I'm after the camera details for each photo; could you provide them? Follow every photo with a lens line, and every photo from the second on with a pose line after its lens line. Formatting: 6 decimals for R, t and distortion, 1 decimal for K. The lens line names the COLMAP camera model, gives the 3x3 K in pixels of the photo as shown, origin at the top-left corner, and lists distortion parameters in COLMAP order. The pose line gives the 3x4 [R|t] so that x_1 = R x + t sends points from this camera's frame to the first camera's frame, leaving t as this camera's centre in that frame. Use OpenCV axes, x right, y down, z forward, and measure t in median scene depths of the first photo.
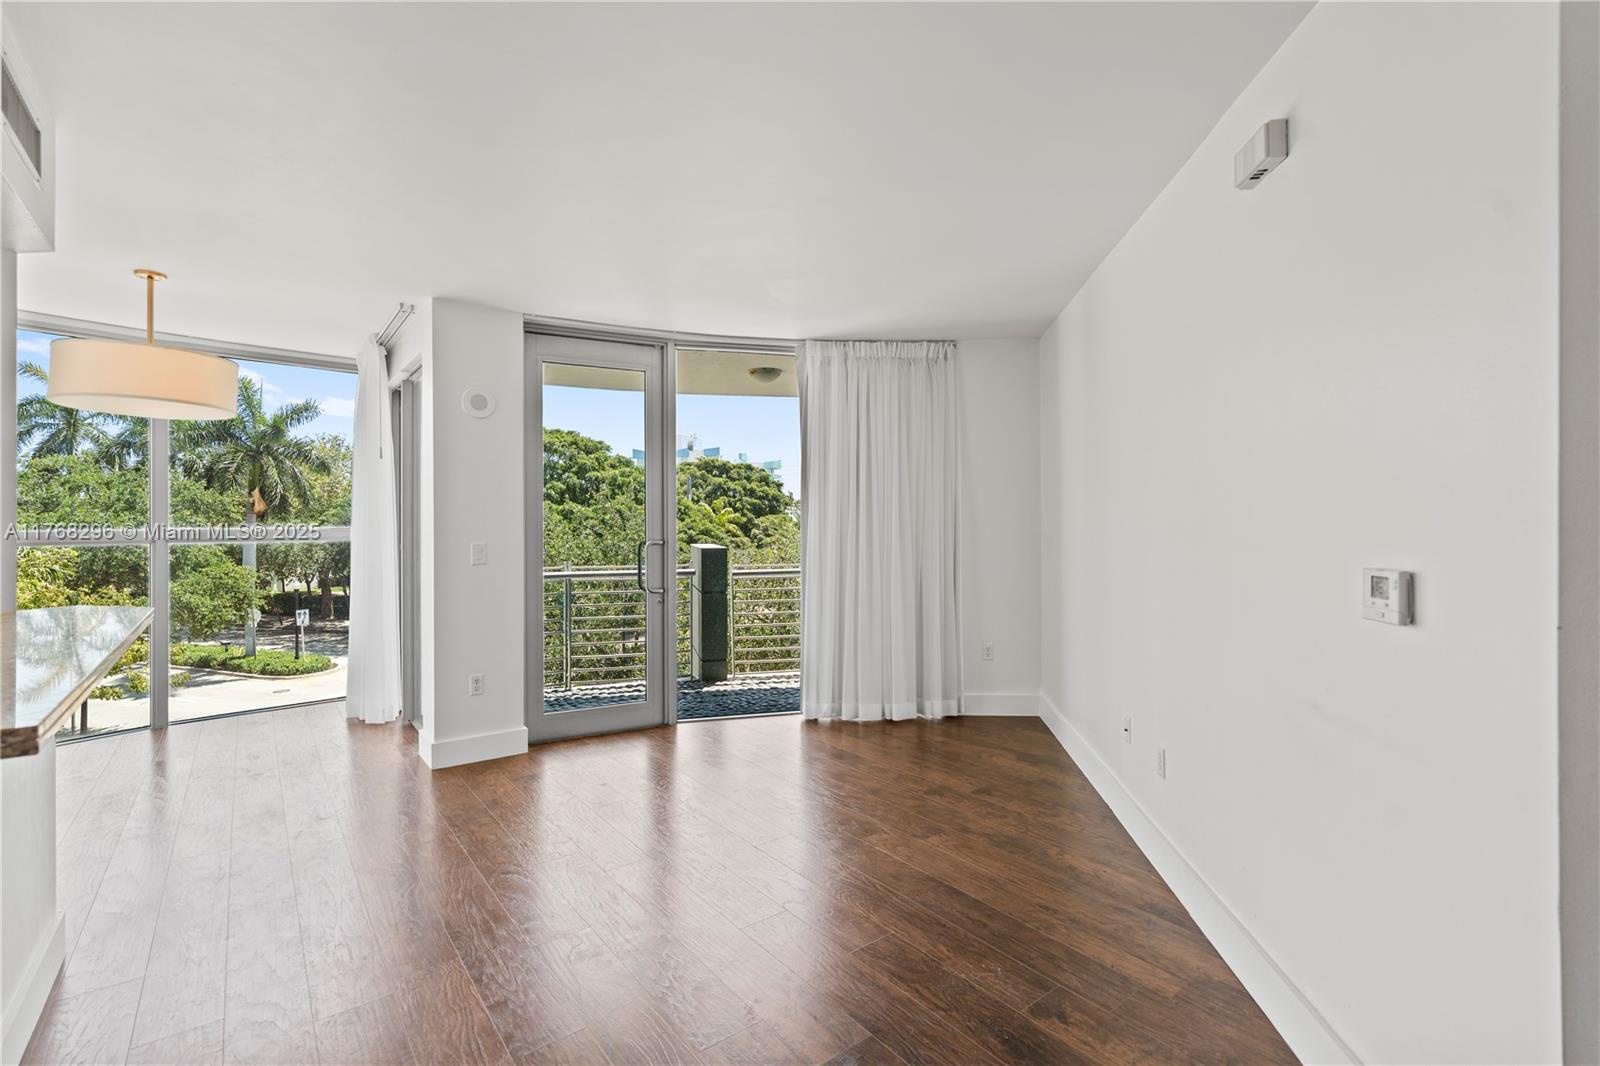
lens RADIAL K [[737.0, 0, 805.7], [0, 737.0, 520.9], [0, 0, 1]] dist [-0.010730, 0.003096]
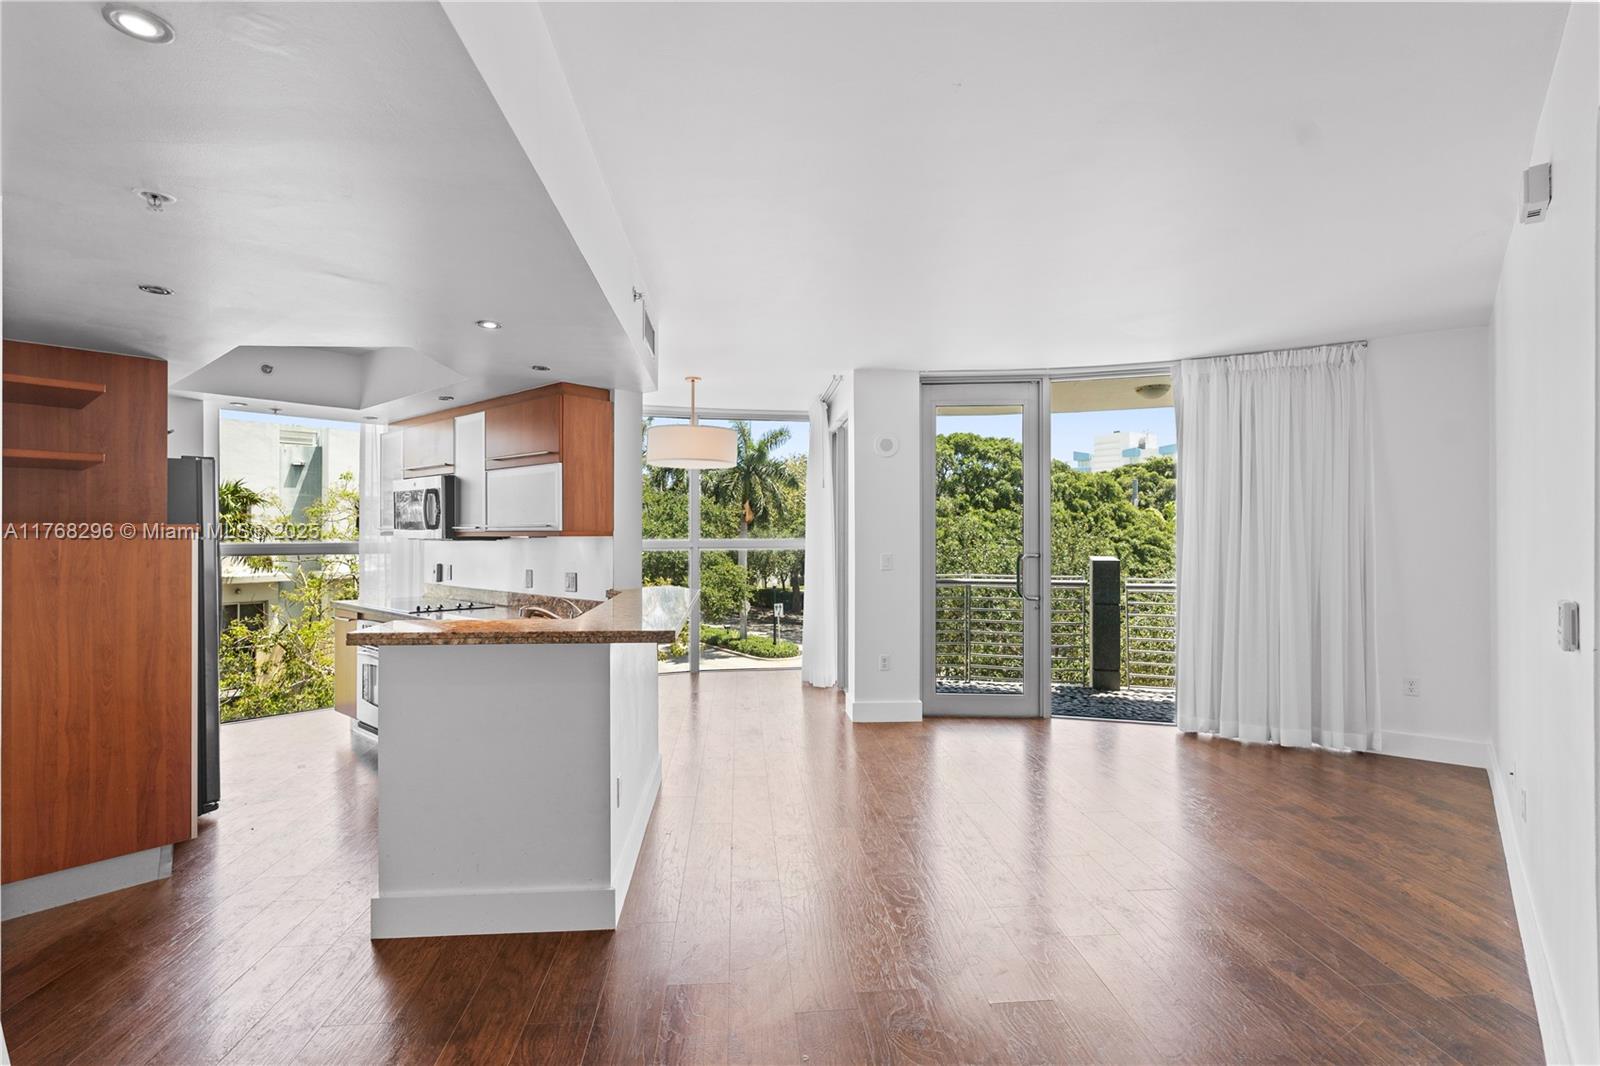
lens RADIAL K [[767.5, 0, 802.0], [0, 767.5, 526.4], [0, 0, 1]] dist [0.003254, 0.000483]
pose [[0.840942, 0.000314, -0.541126, 0.133052], [-0.001228, 0.999998, -0.001329, -0.012709], [0.541125, 0.001783, 0.840941, -0.178134]]
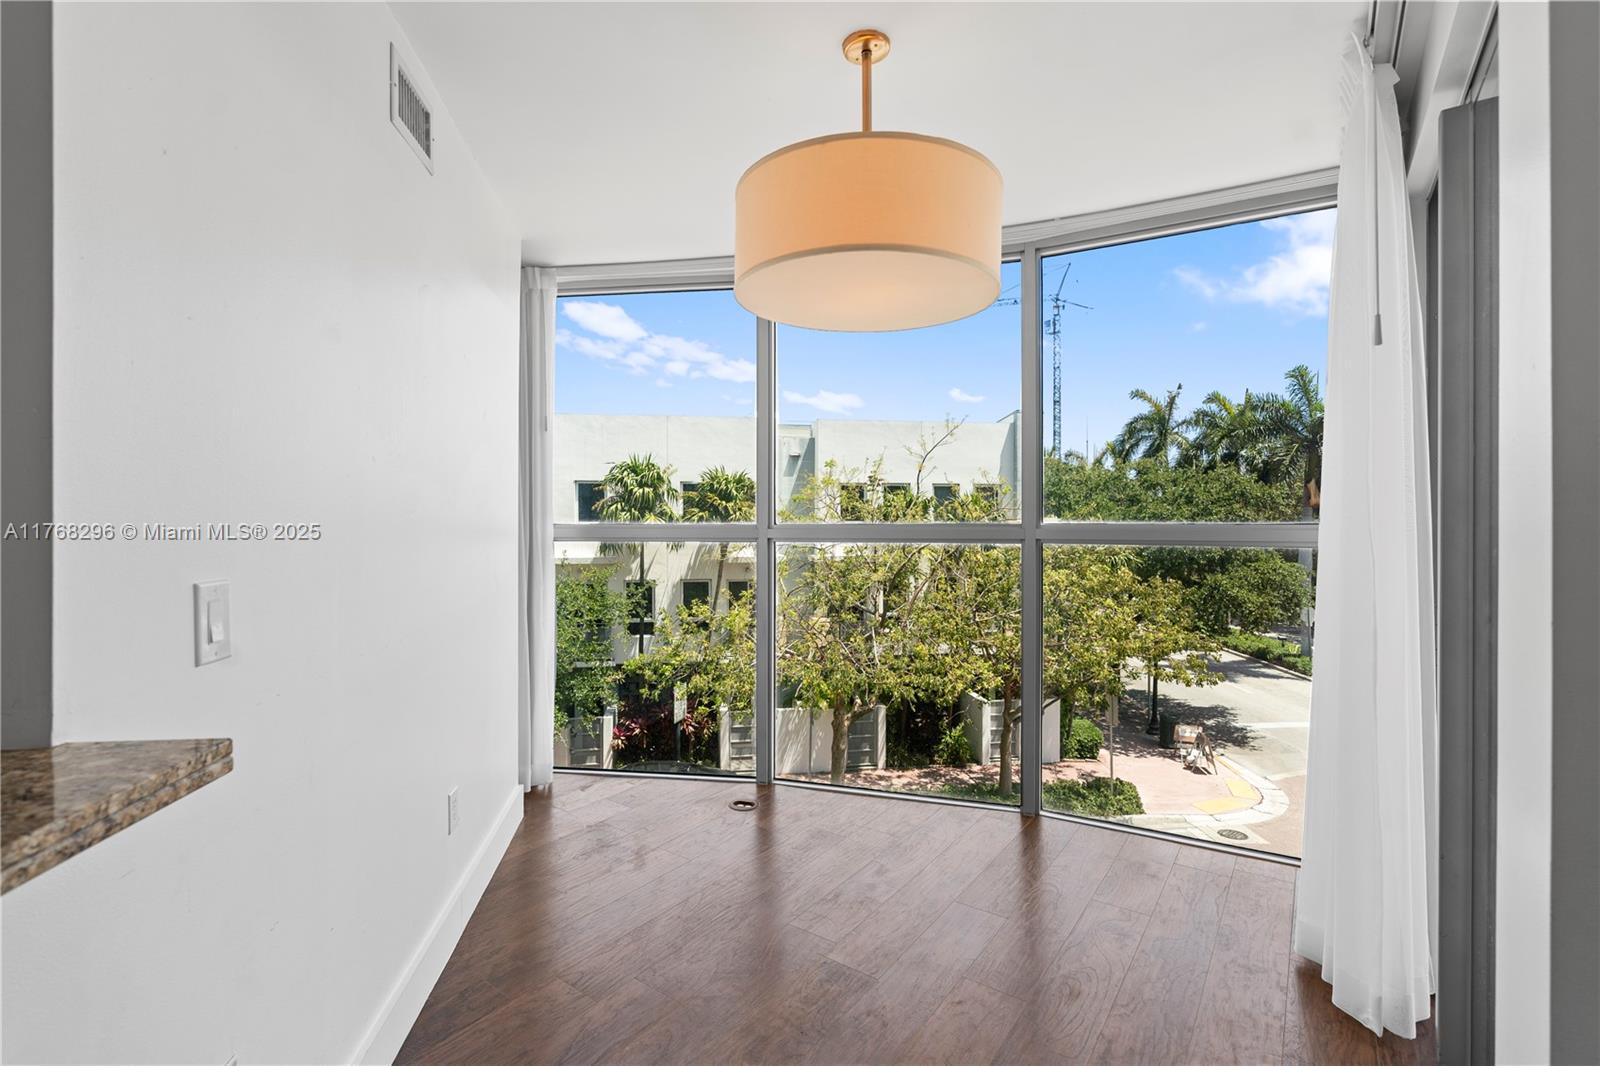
lens RADIAL K [[737.0, 0, 796.3], [0, 737.0, 522.6], [0, 0, 1]] dist [-0.010730, 0.003096]
pose [[0.295985, 0.007817, -0.955161, -0.272474], [0.001520, 0.999961, 0.008655, 0.006003], [0.955191, -0.004014, 0.295962, 0.547064]]
